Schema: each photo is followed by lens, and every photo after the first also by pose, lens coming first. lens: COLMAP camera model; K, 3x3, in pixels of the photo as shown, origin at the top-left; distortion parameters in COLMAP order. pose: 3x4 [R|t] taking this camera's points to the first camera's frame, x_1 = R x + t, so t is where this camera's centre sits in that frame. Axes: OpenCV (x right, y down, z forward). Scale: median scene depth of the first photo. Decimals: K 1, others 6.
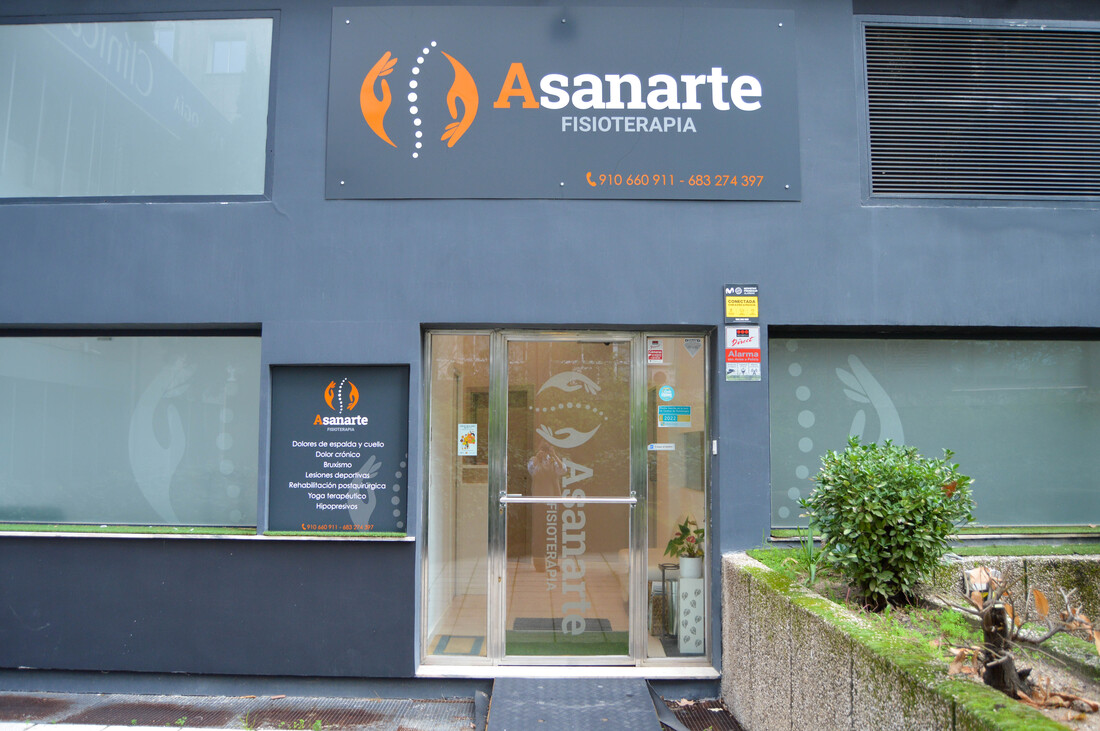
lens RADIAL K [[872.8, 0, 551.5], [0, 872.8, 373.3], [0, 0, 1]] dist [-0.009376, 0.000417]
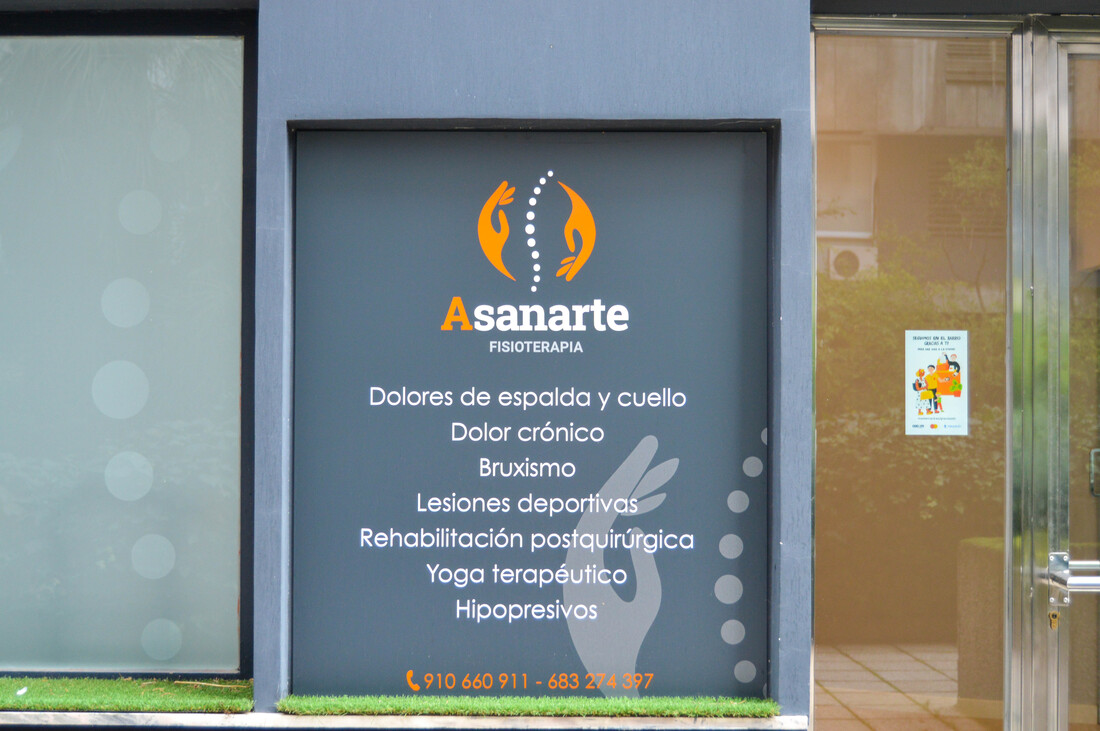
lens RADIAL K [[1740.6, 0, 548.8], [0, 1740.6, 361.4], [0, 0, 1]] dist [0.036397, 0.000000]
pose [[0.999447, 0.000040, 0.033251, -0.257235], [-0.001775, 0.998638, 0.052134, 0.038969], [-0.033204, -0.052165, 0.998086, 0.421190]]
